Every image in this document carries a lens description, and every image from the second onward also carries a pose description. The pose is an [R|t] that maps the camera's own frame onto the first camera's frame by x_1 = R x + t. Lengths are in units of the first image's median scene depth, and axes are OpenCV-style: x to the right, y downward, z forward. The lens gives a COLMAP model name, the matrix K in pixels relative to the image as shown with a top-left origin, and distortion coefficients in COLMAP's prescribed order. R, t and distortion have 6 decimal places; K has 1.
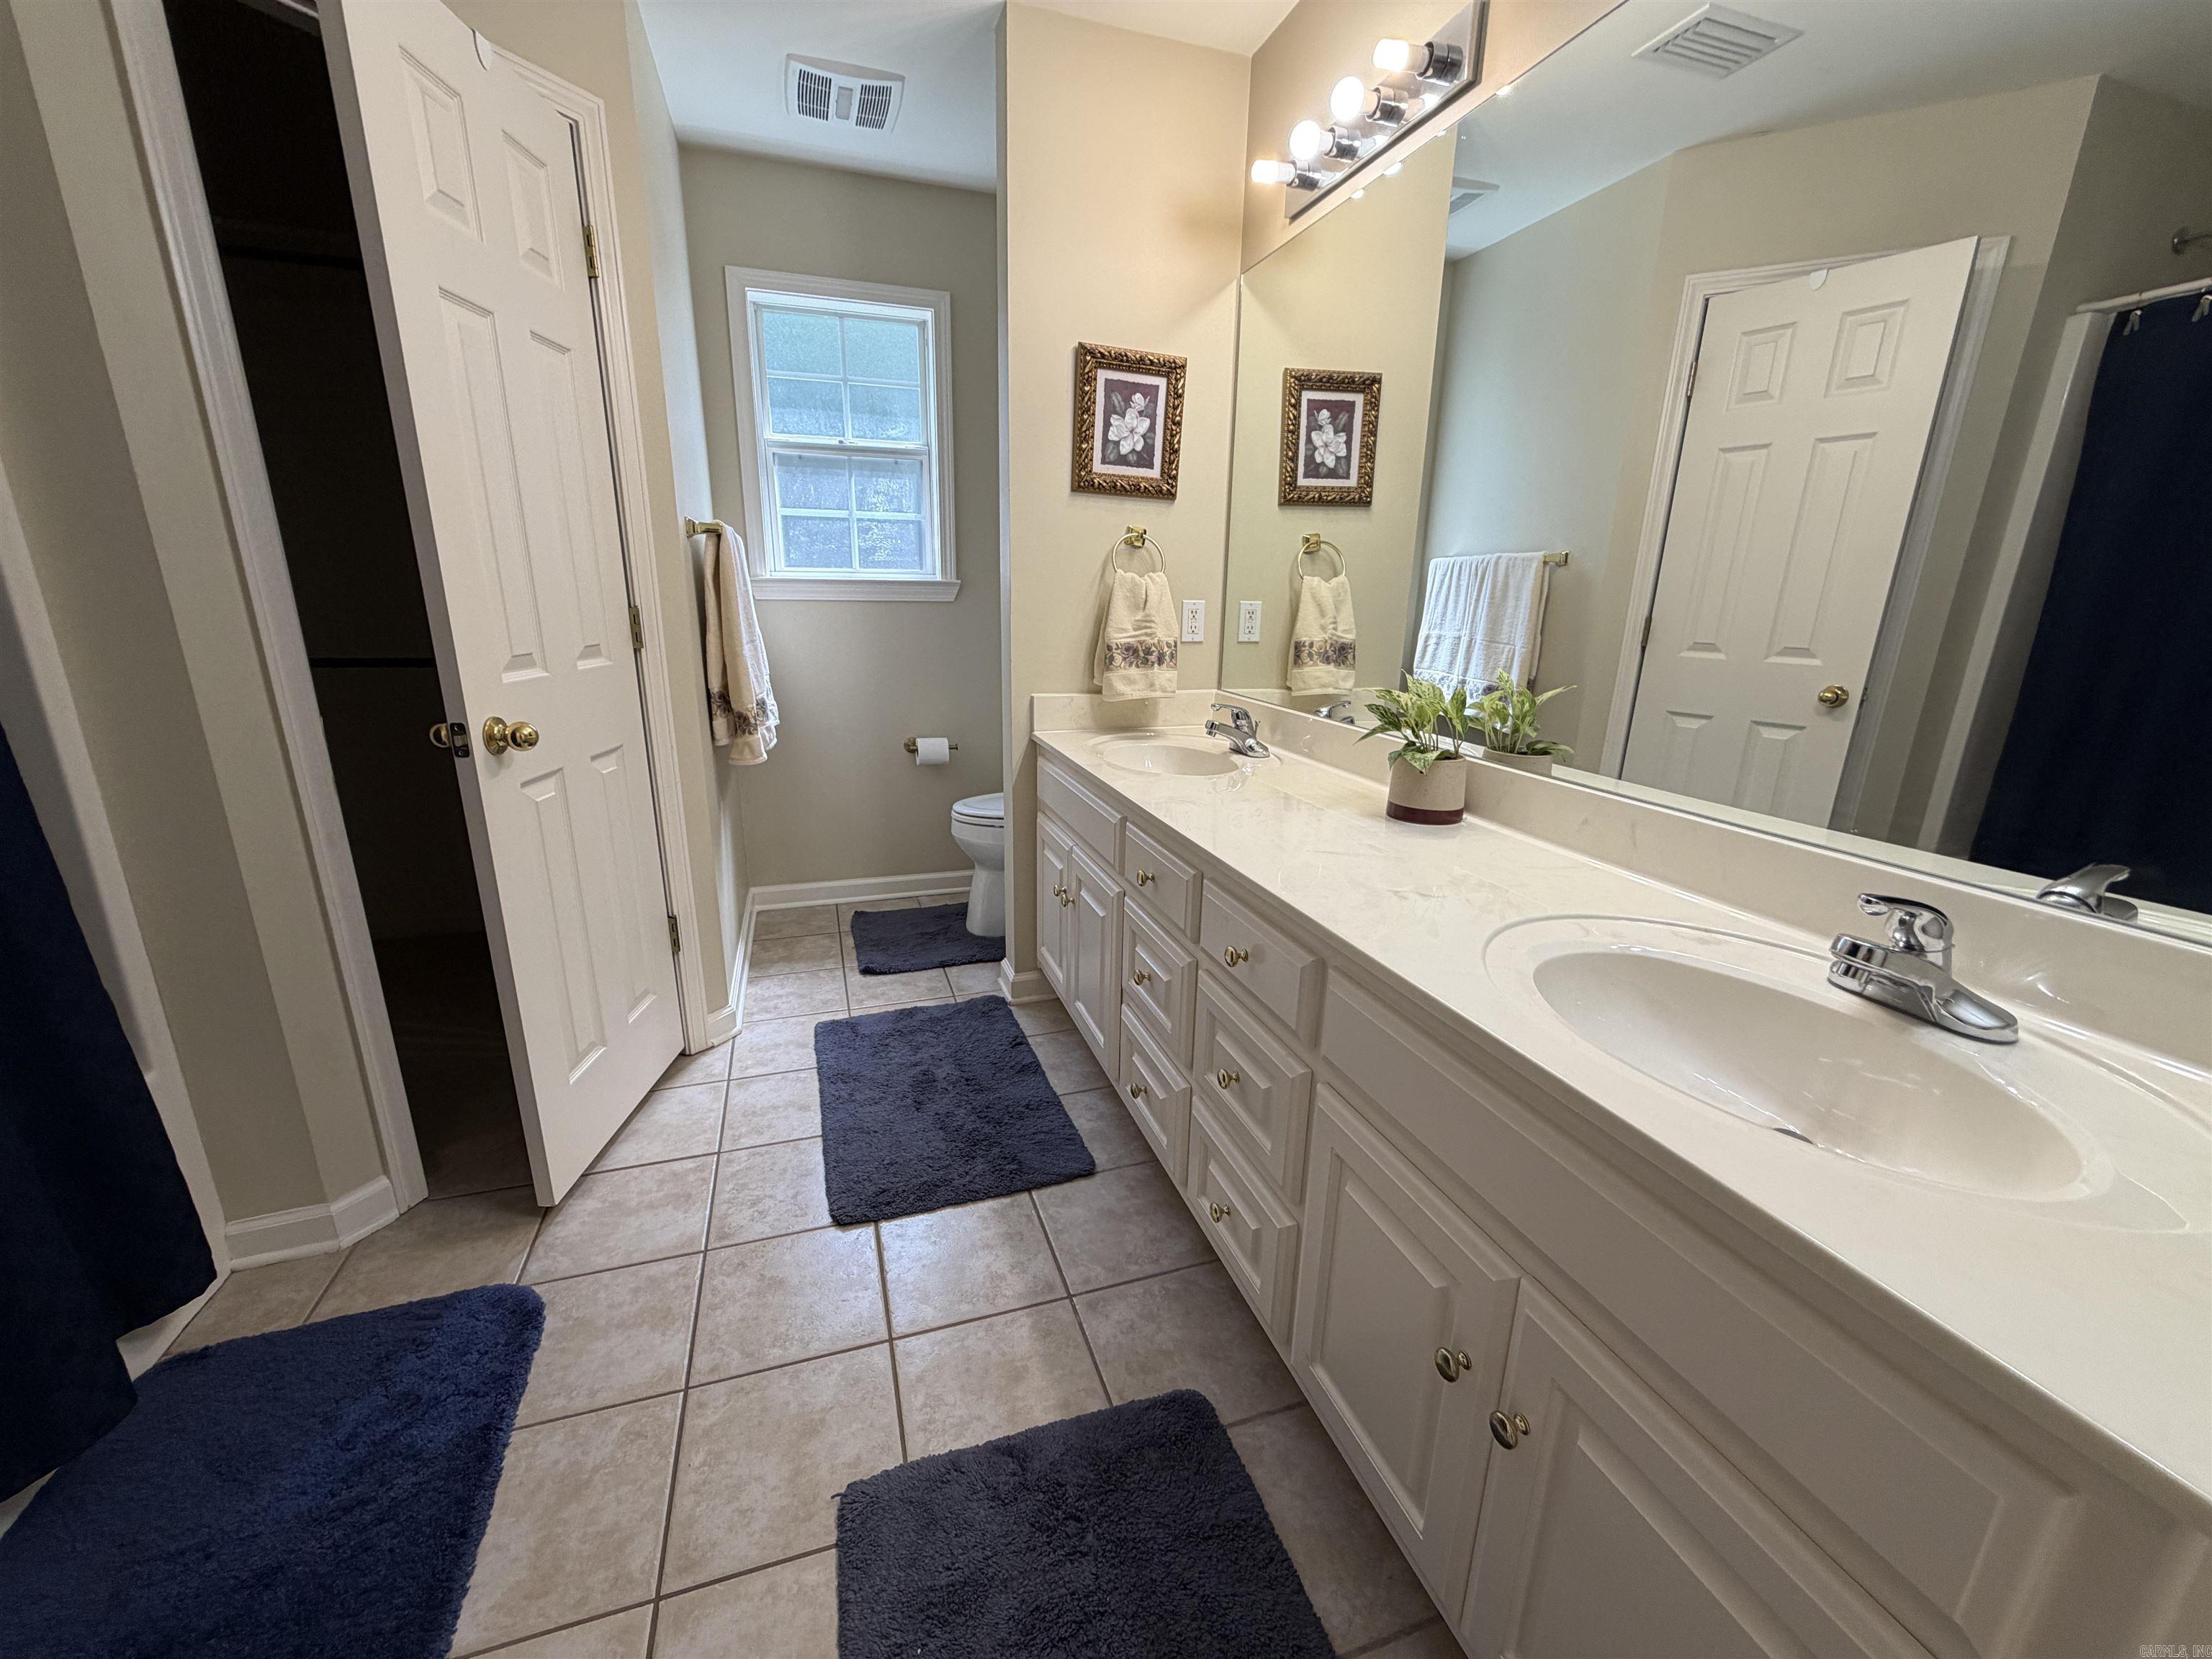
lens RADIAL K [[880.7, 0, 1107.3], [0, 880.7, 835.4], [0, 0, 1]] dist [-0.001951, 0.000051]
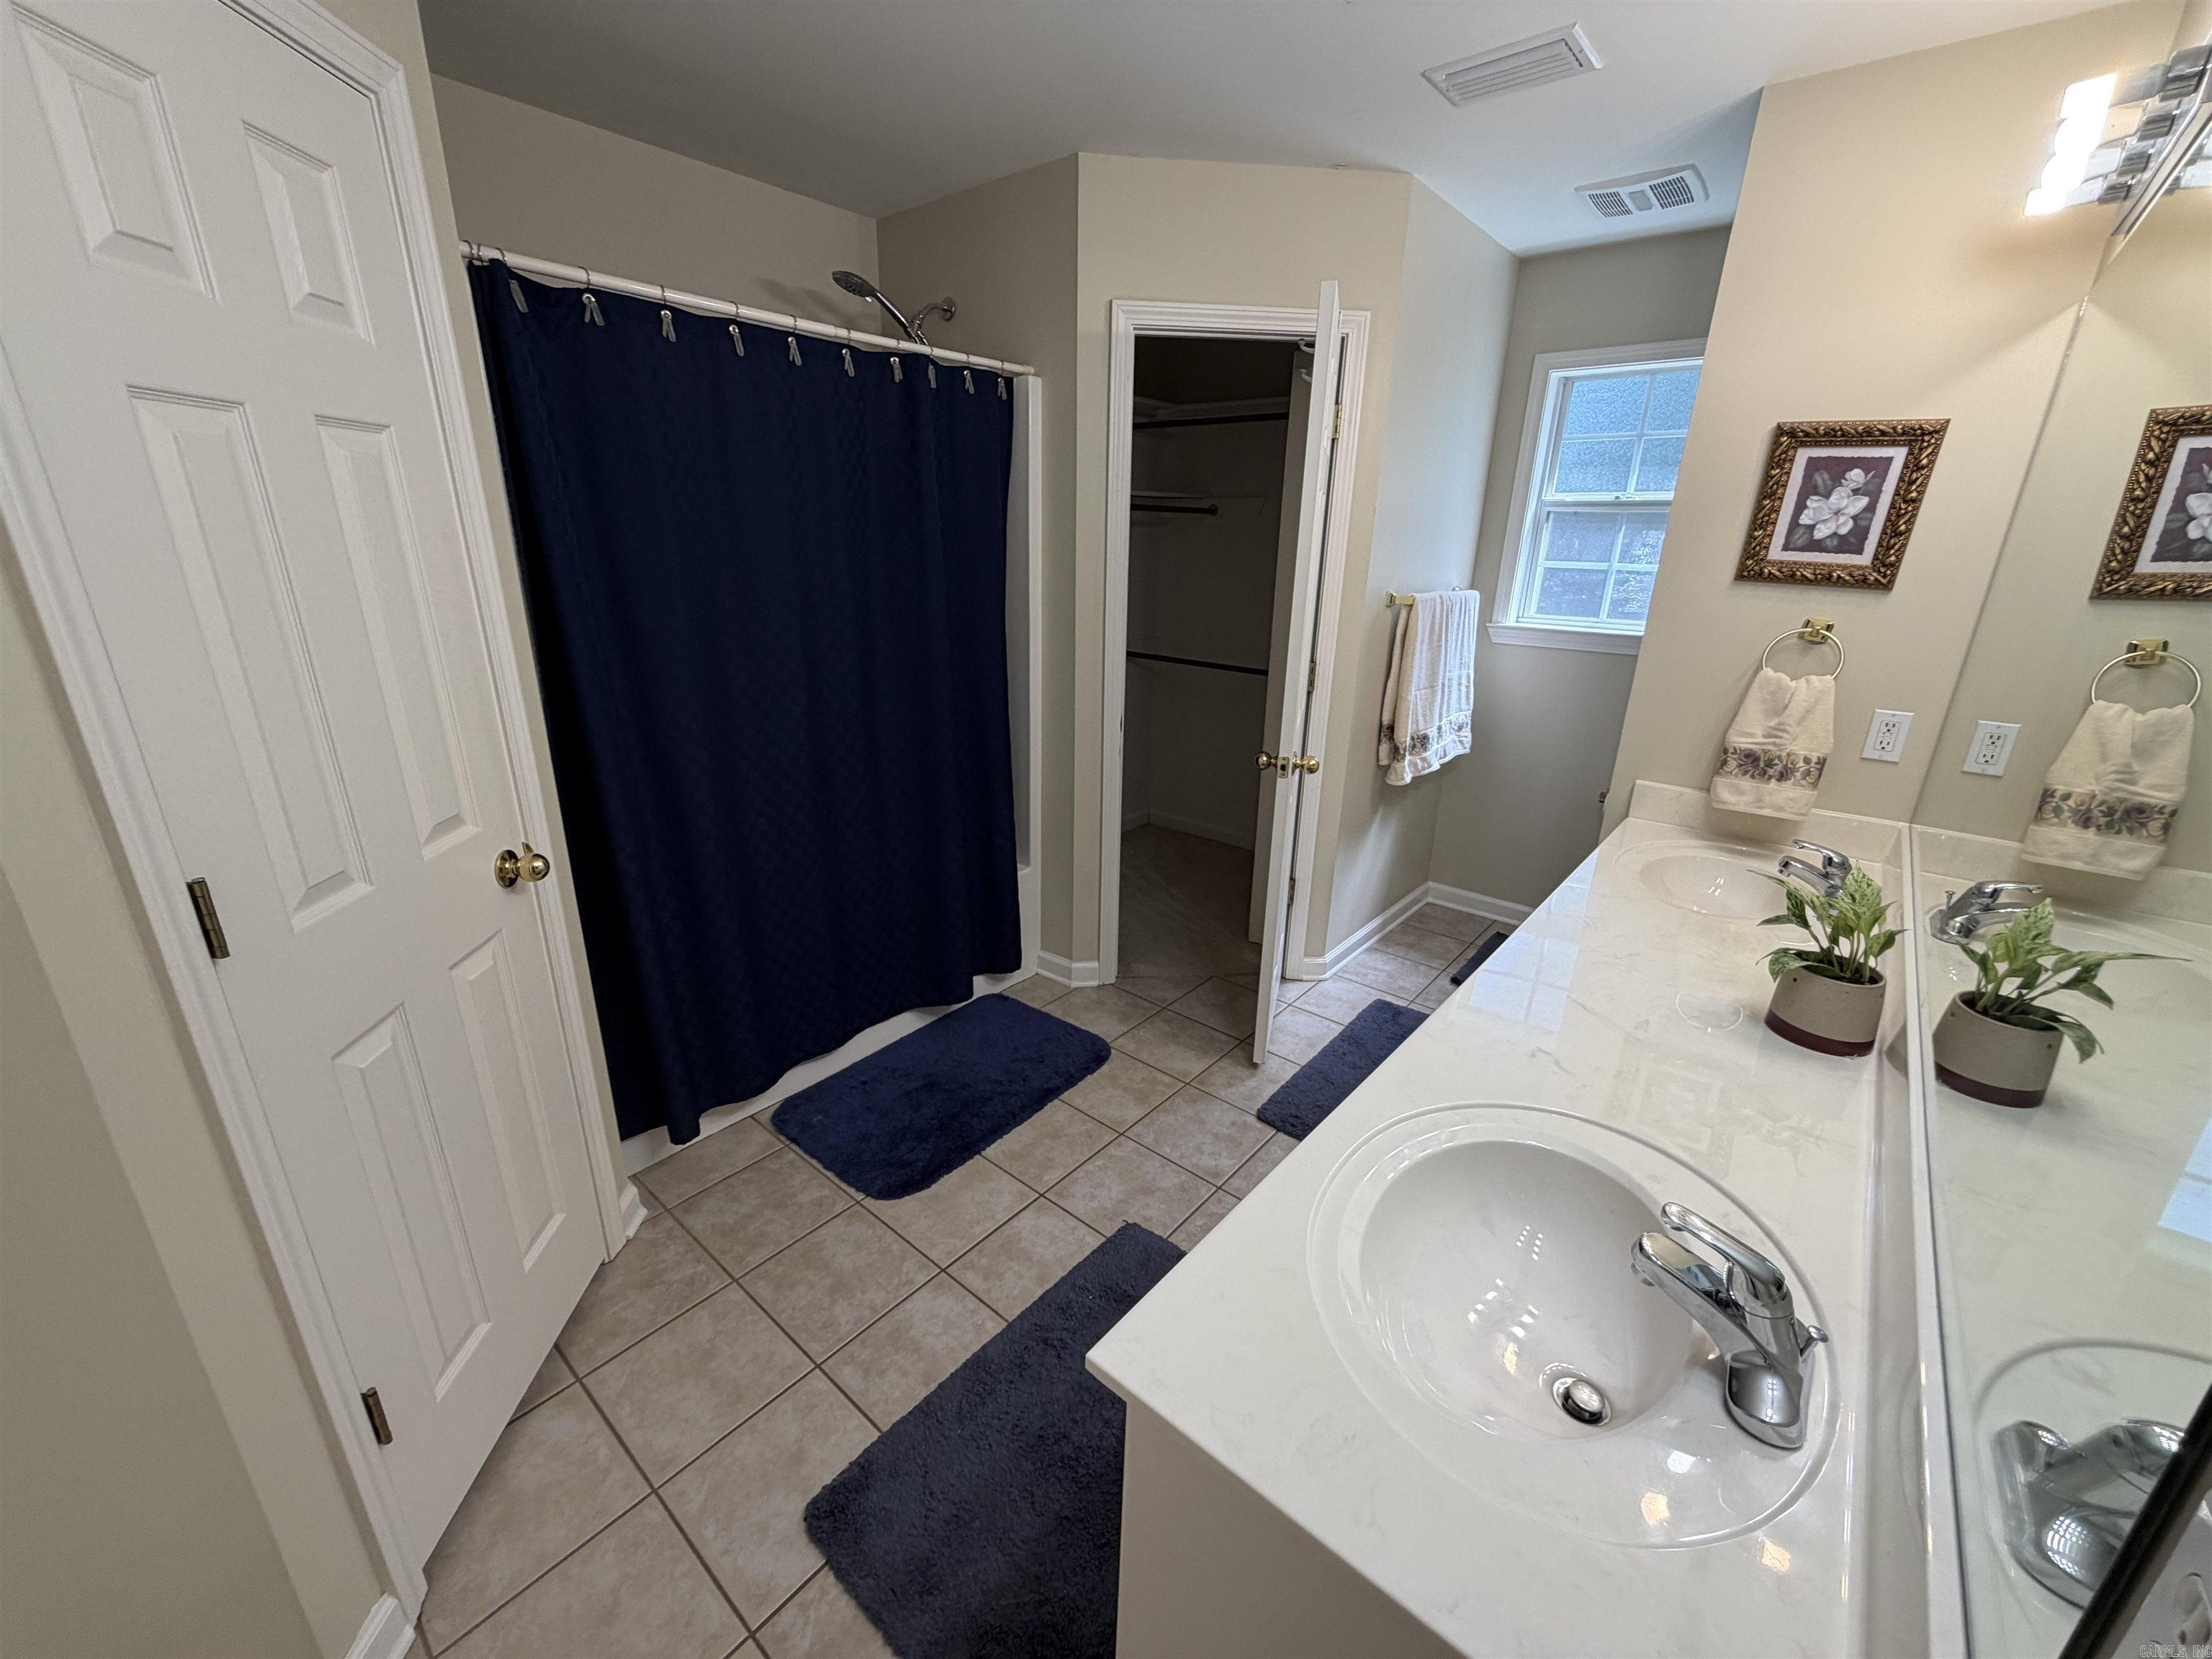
lens RADIAL K [[880.7, 0, 1104.8], [0, 880.7, 840.2], [0, 0, 1]] dist [-0.001951, 0.000051]
pose [[0.524827, 0.273267, -0.806152, 0.425129], [-0.241365, 0.955972, 0.166917, -0.118484], [0.816271, 0.106974, 0.567677, -0.044150]]
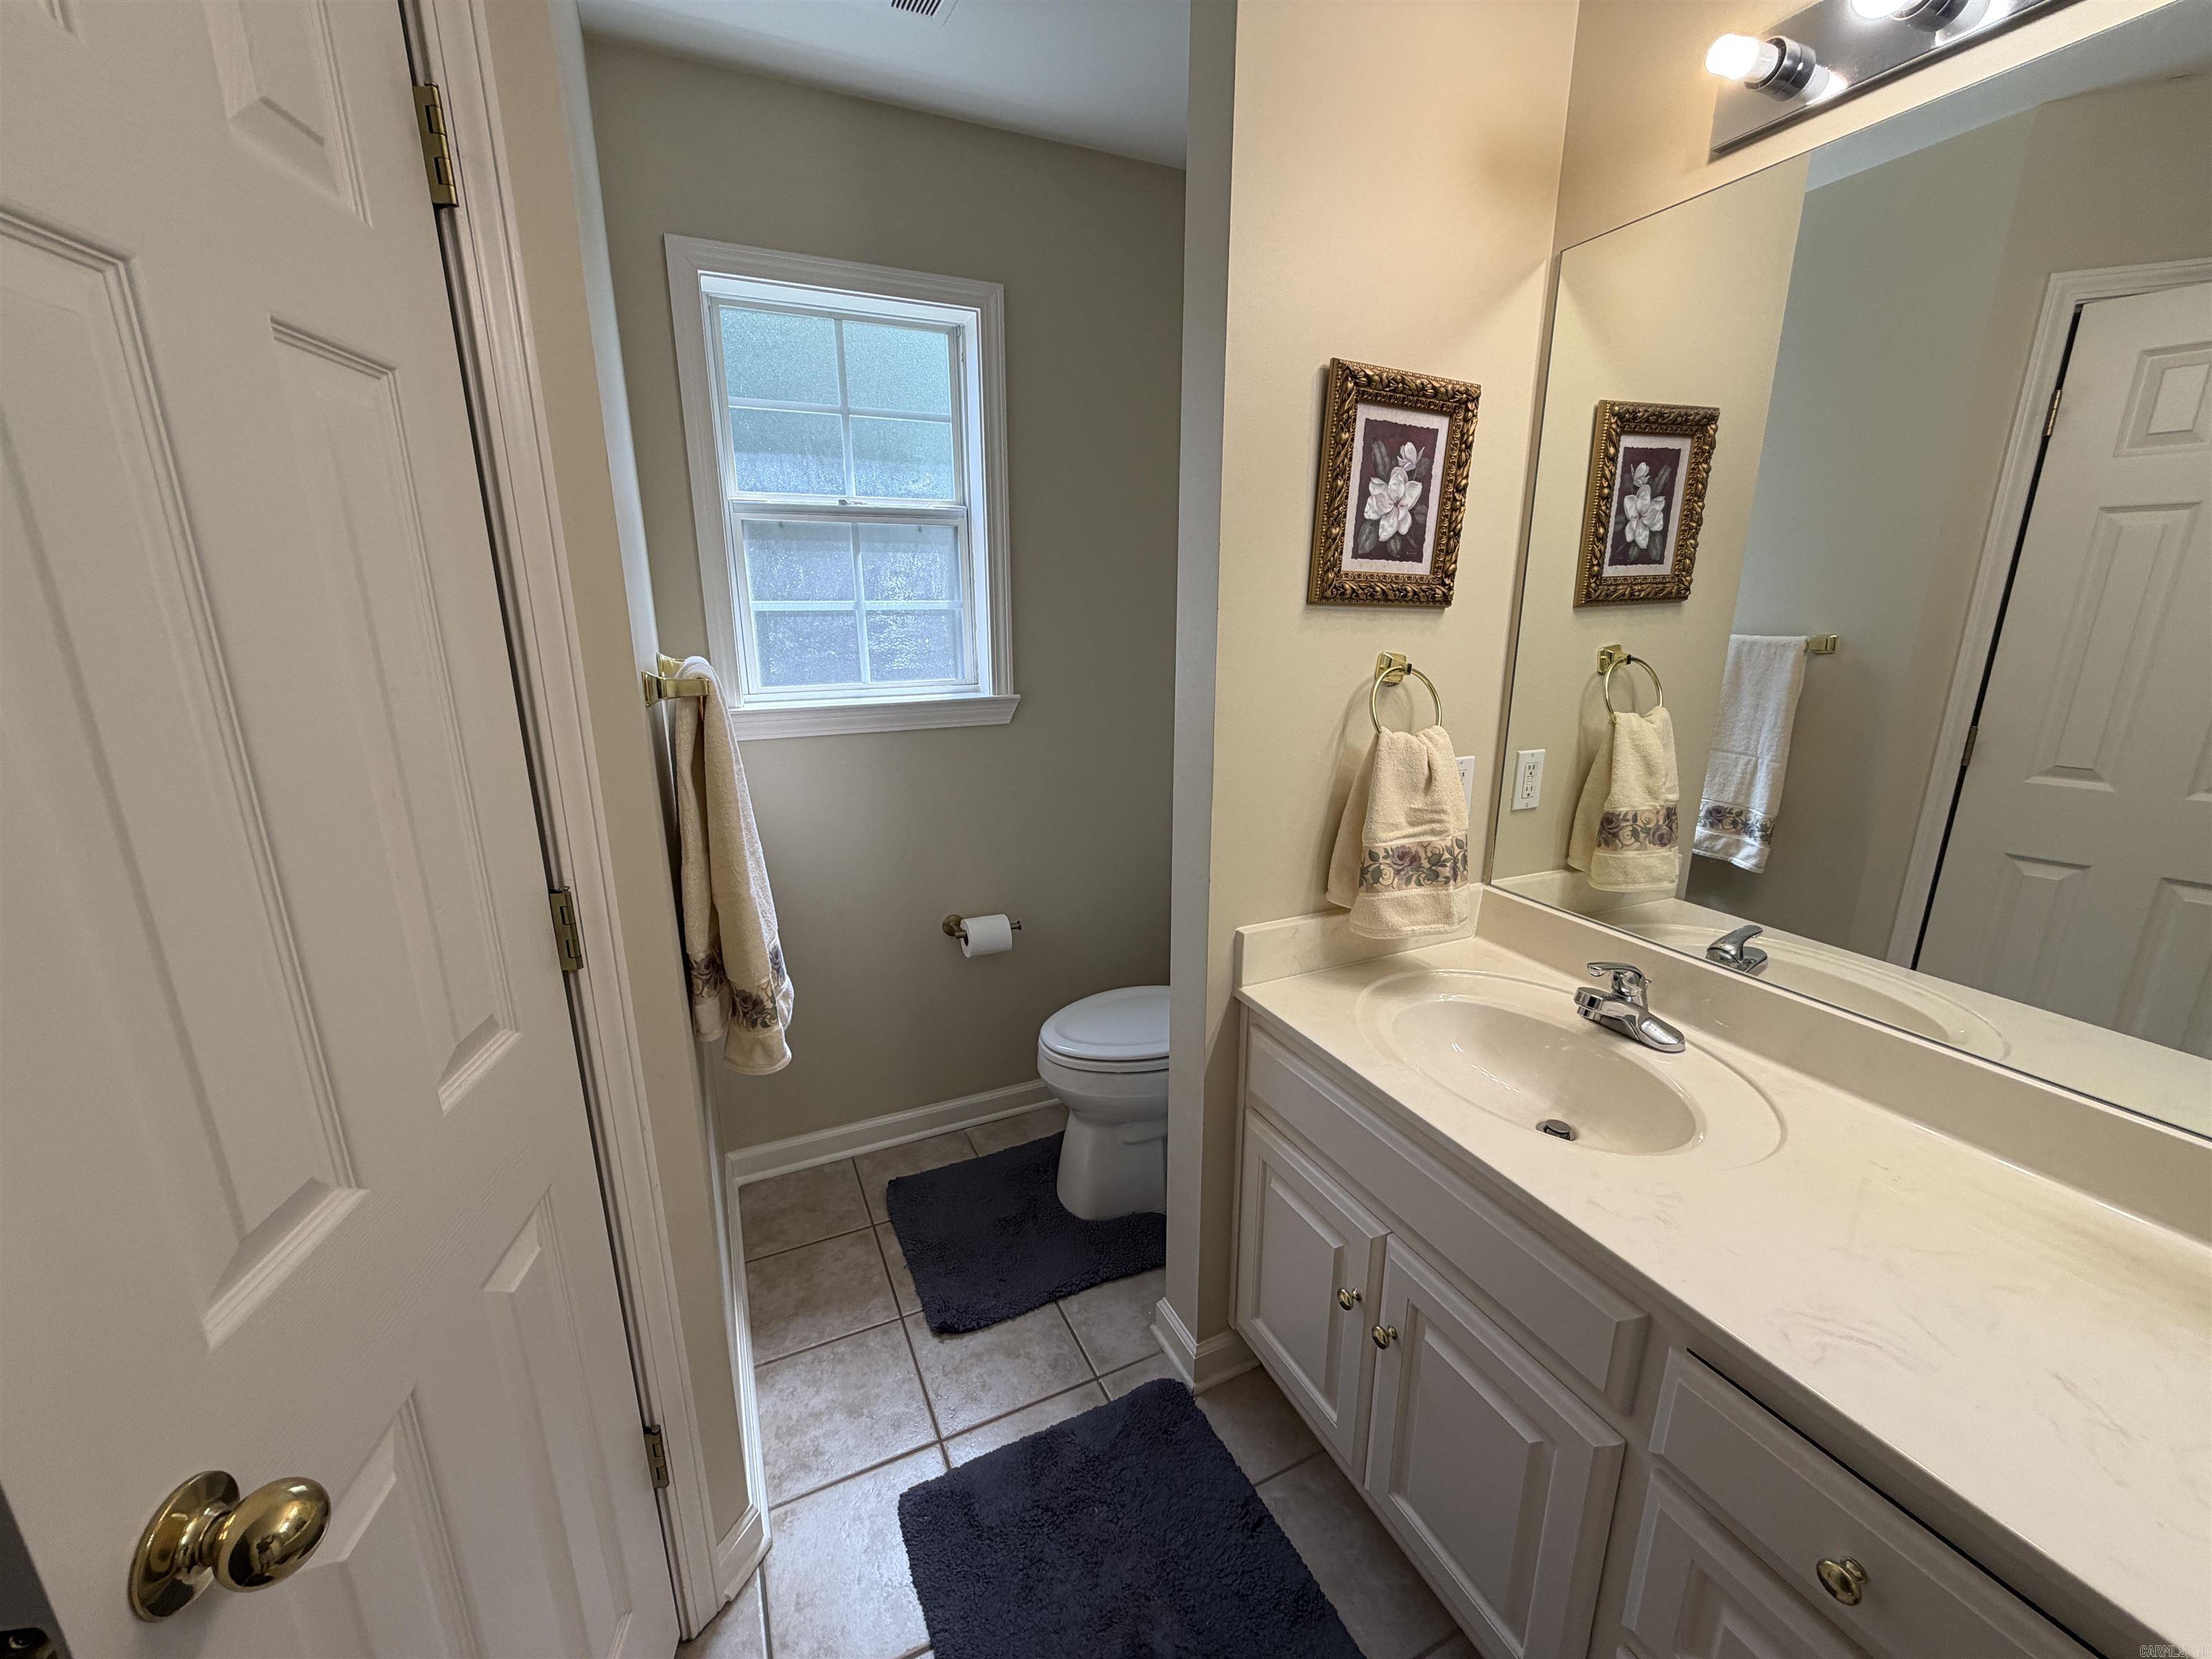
lens RADIAL K [[880.7, 0, 1105.8], [0, 880.7, 833.5], [0, 0, 1]] dist [-0.001951, 0.000051]
pose [[0.993530, -0.049204, 0.102357, -0.240740], [0.050905, 0.998604, -0.014071, -0.226551], [-0.101522, 0.019191, 0.994648, 0.407000]]
